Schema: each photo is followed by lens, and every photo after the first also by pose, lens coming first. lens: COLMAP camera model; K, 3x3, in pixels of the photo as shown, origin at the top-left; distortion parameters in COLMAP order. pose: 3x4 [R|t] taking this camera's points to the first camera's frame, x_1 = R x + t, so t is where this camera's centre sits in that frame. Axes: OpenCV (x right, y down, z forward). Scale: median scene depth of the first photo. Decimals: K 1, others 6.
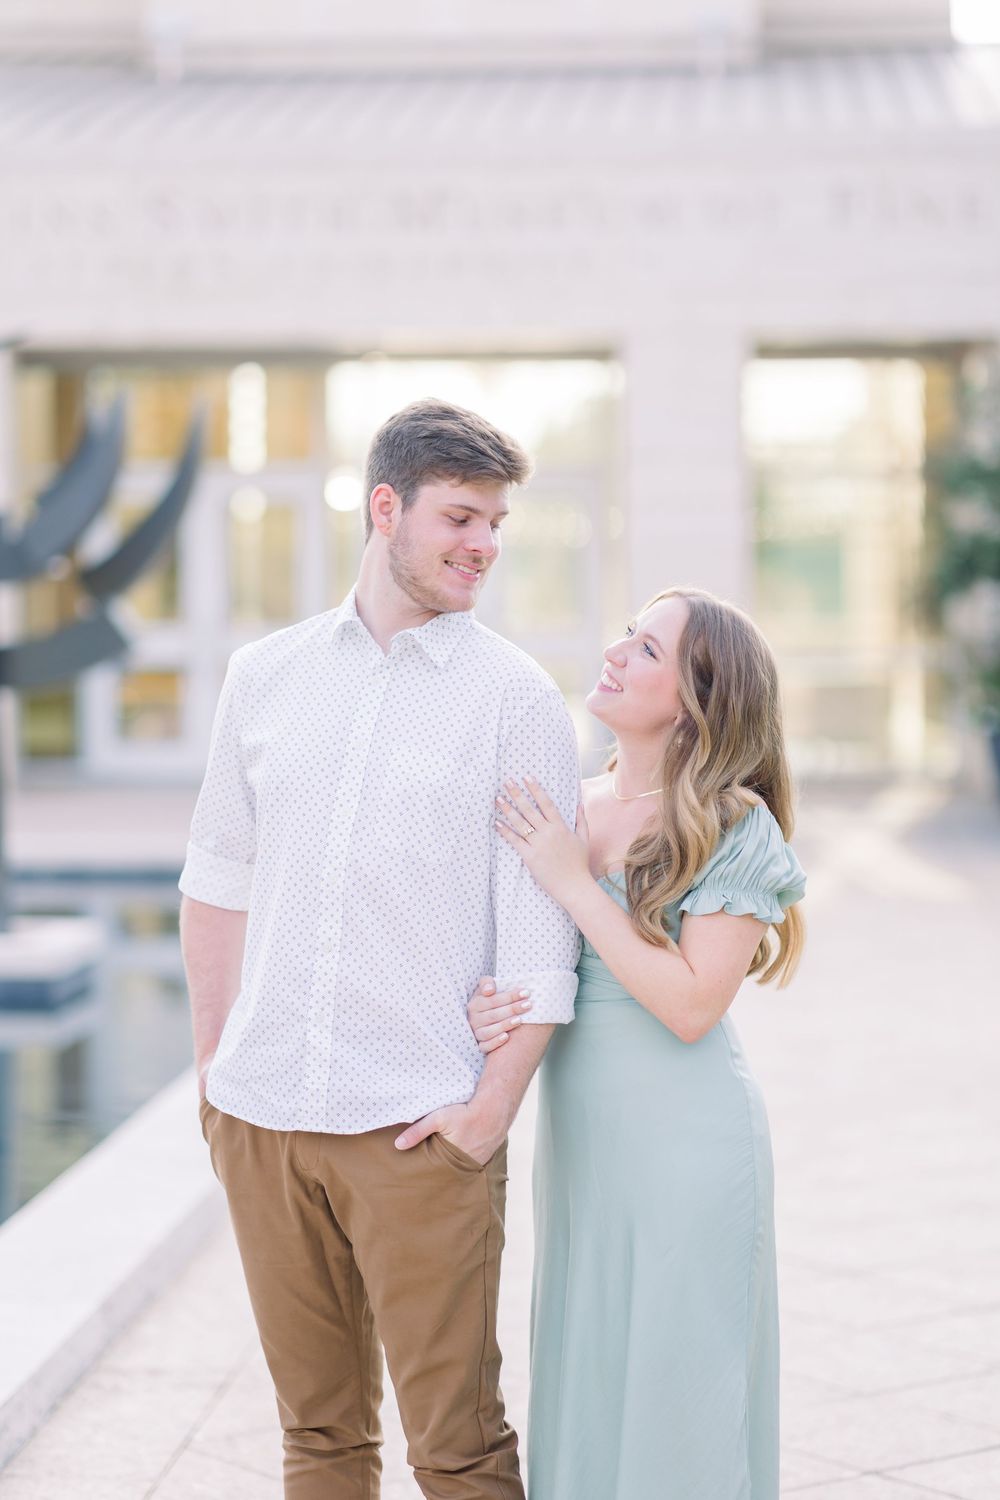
lens RADIAL K [[3557.0, 0, 500.0], [0, 3557.0, 750.0], [0, 0, 1]] dist [-0.076239, 0.853295]
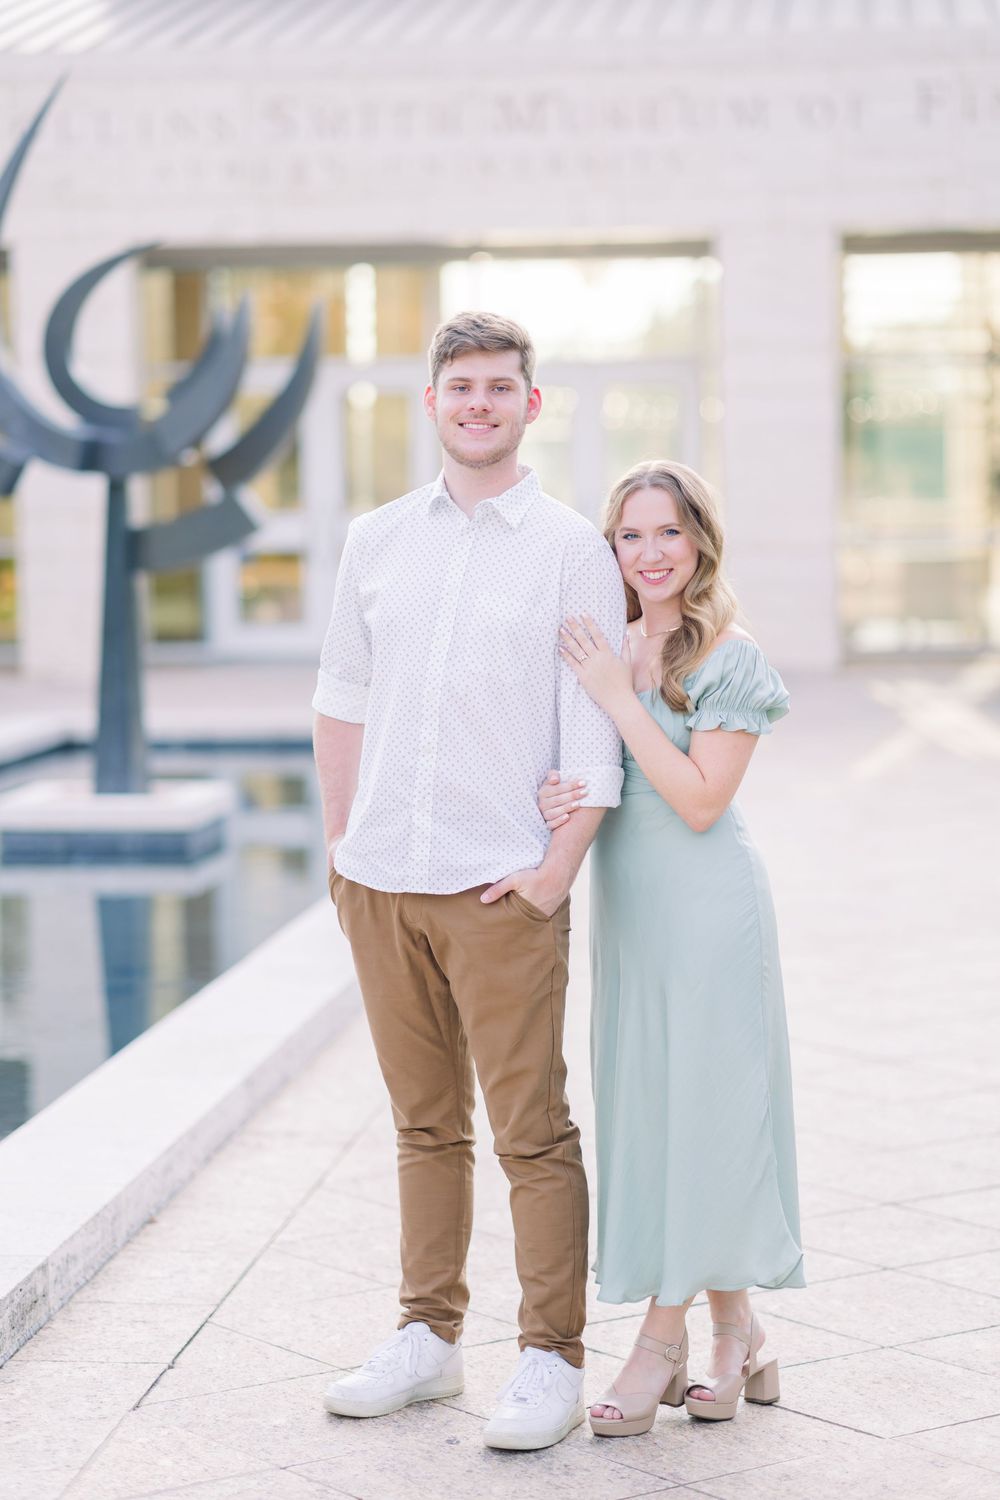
lens RADIAL K [[3557.0, 0, 500.0], [0, 3557.0, 750.0], [0, 0, 1]] dist [-0.076239, 0.853295]
pose [[0.999414, -0.008382, -0.033198, 0.019564], [0.009424, 0.999464, 0.031356, 0.015686], [0.032918, -0.031651, 0.998957, -0.270741]]
